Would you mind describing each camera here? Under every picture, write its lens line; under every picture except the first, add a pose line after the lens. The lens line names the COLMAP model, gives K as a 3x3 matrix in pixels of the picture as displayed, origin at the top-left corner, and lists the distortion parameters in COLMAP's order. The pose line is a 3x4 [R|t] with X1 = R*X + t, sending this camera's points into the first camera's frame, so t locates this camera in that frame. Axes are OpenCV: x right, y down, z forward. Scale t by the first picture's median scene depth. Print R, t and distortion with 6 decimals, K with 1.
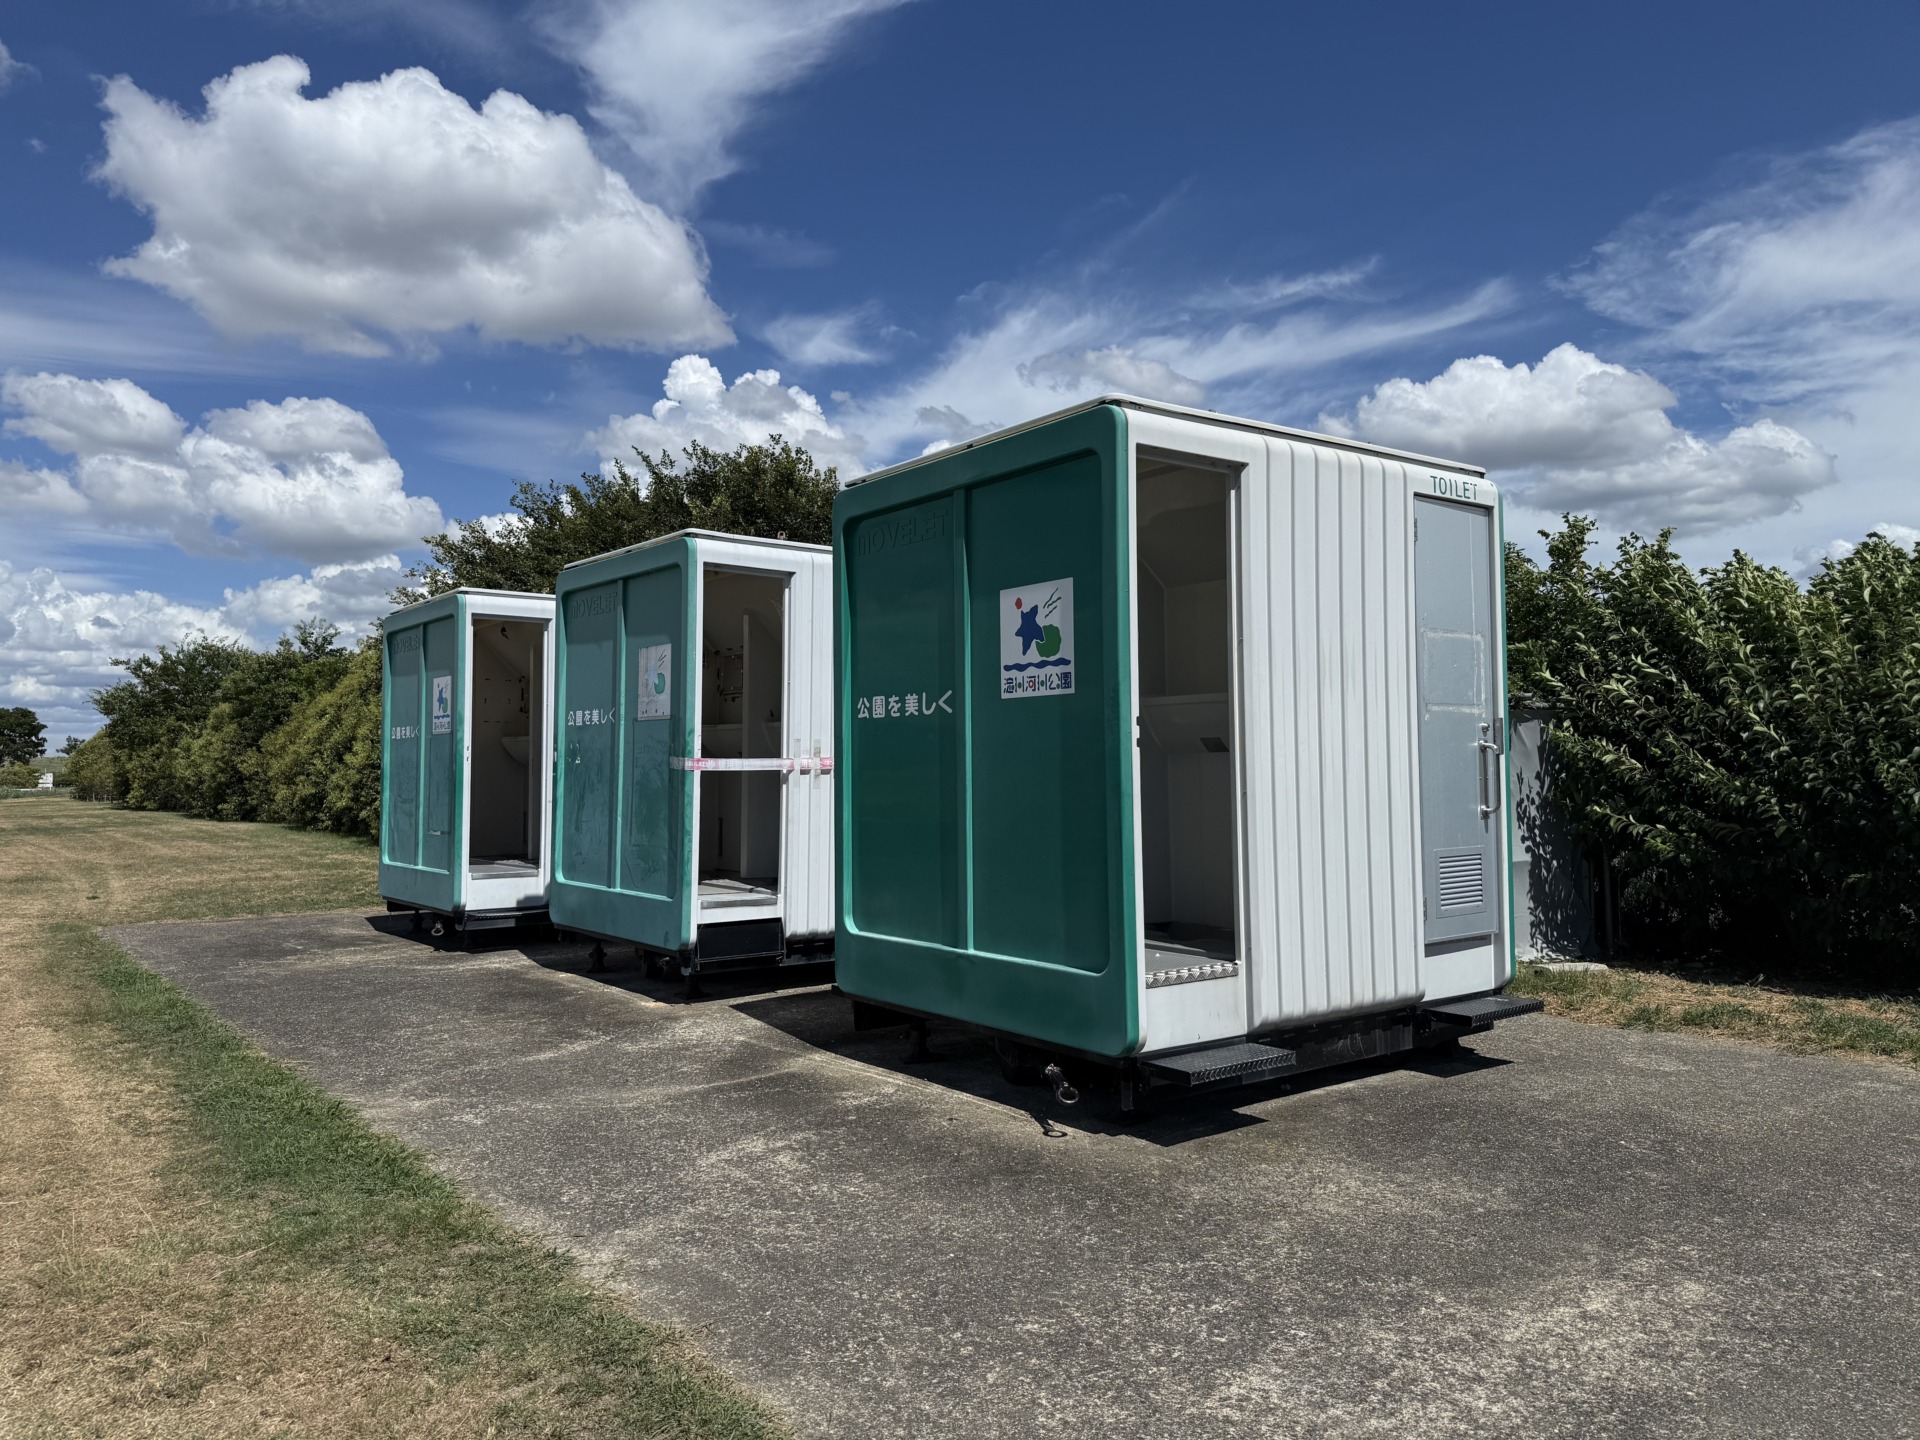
lens RADIAL K [[1348.1, 0, 951.8], [0, 1348.1, 728.4], [0, 0, 1]] dist [-0.006391, -0.004594]
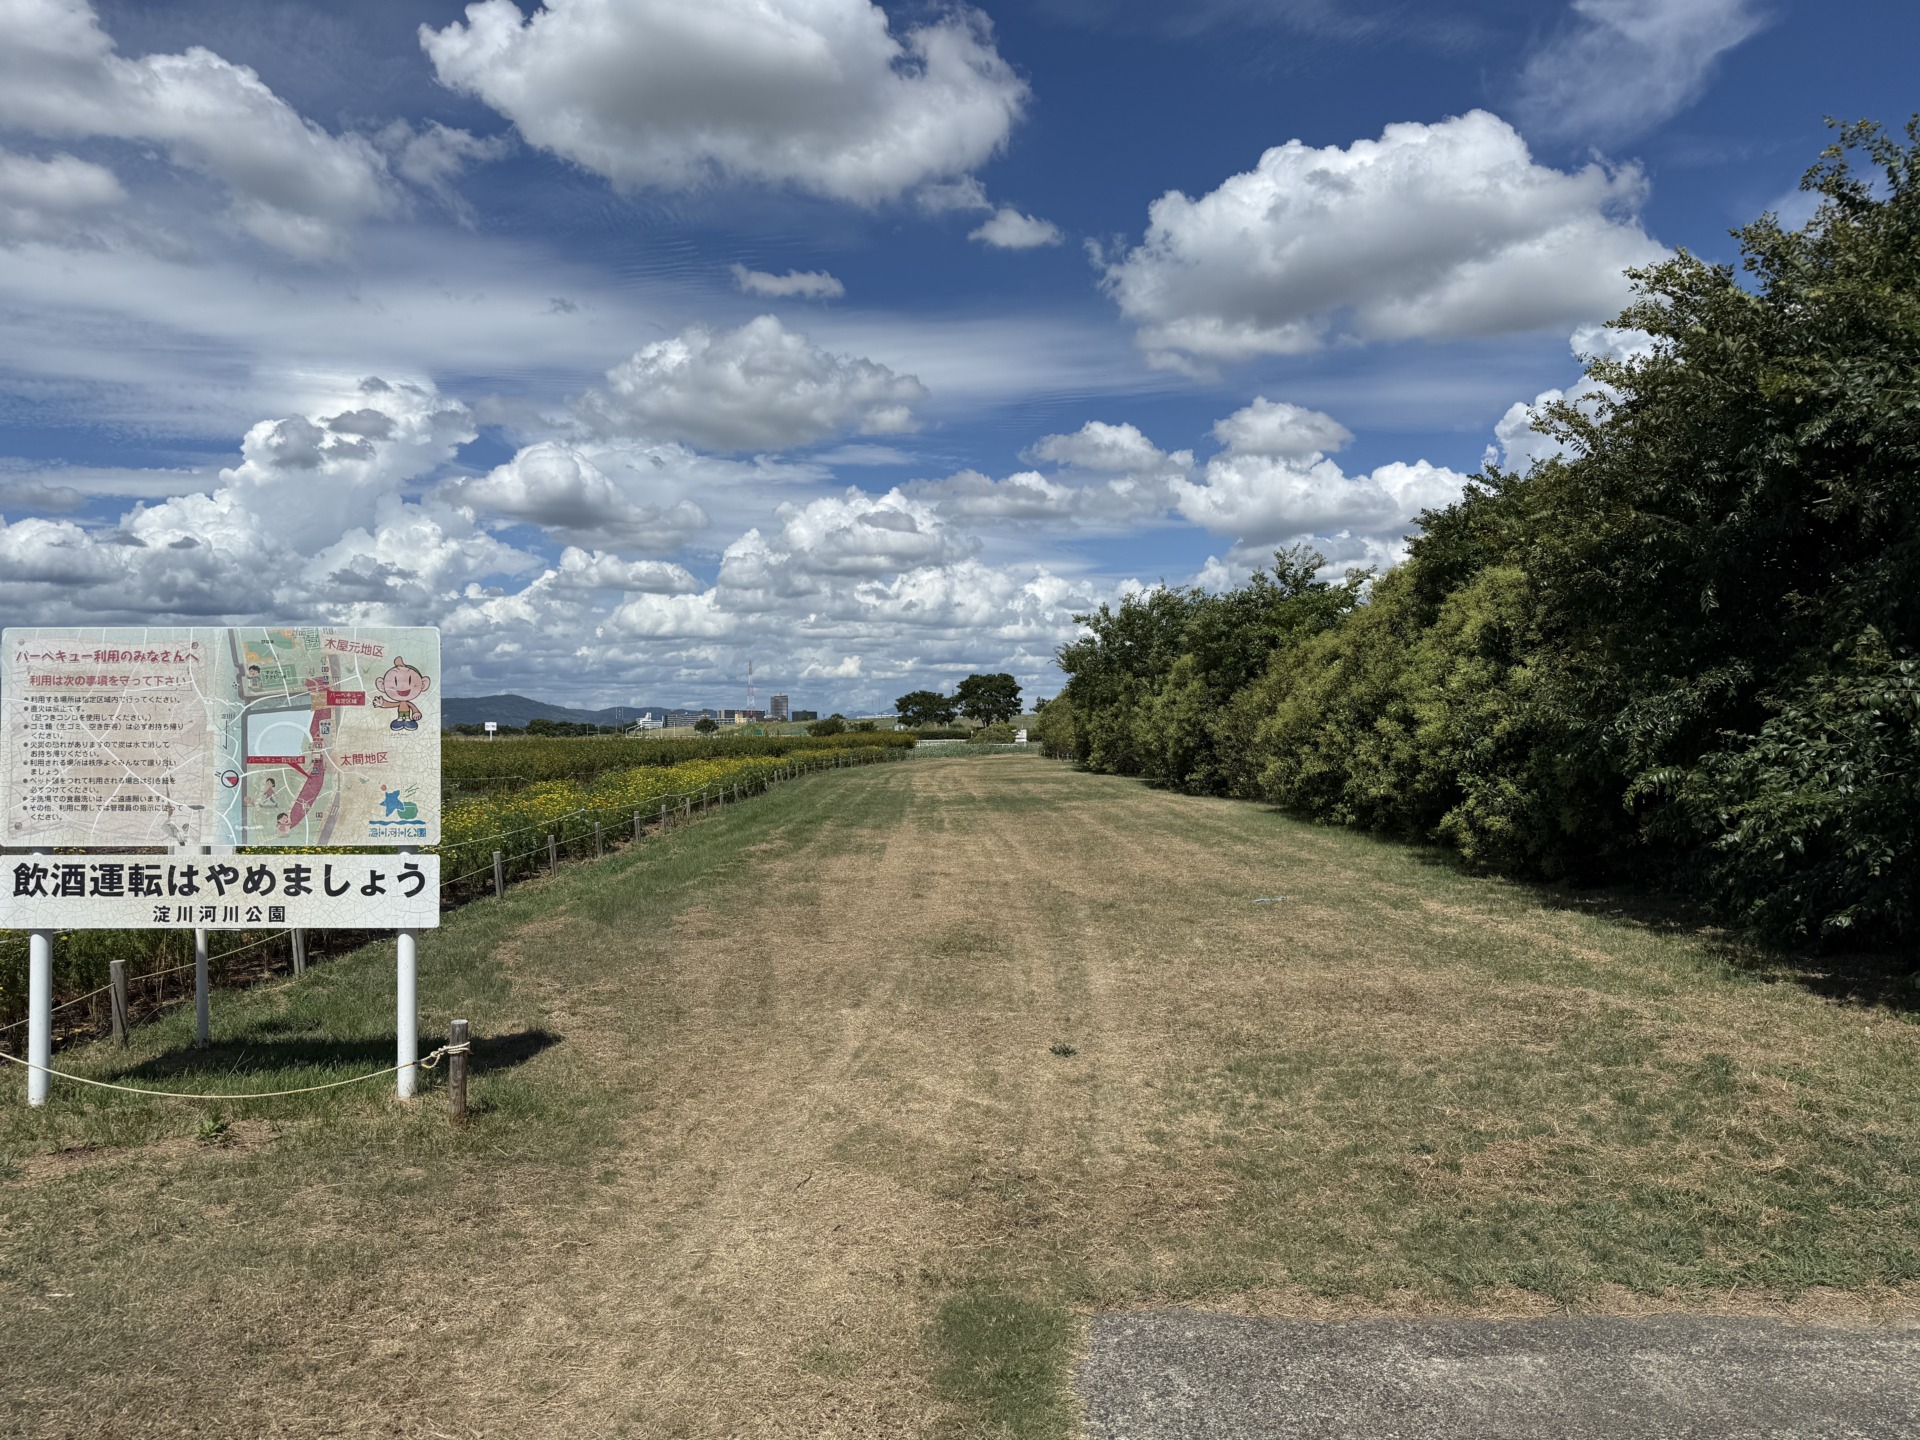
lens RADIAL K [[1348.1, 0, 958.0], [0, 1348.1, 722.5], [0, 0, 1]] dist [-0.006391, -0.004594]
pose [[0.800844, 0.005739, -0.598846, -0.153529], [0.009890, 0.999691, 0.022807, 0.003564], [0.598791, -0.024188, 0.800540, 0.240111]]
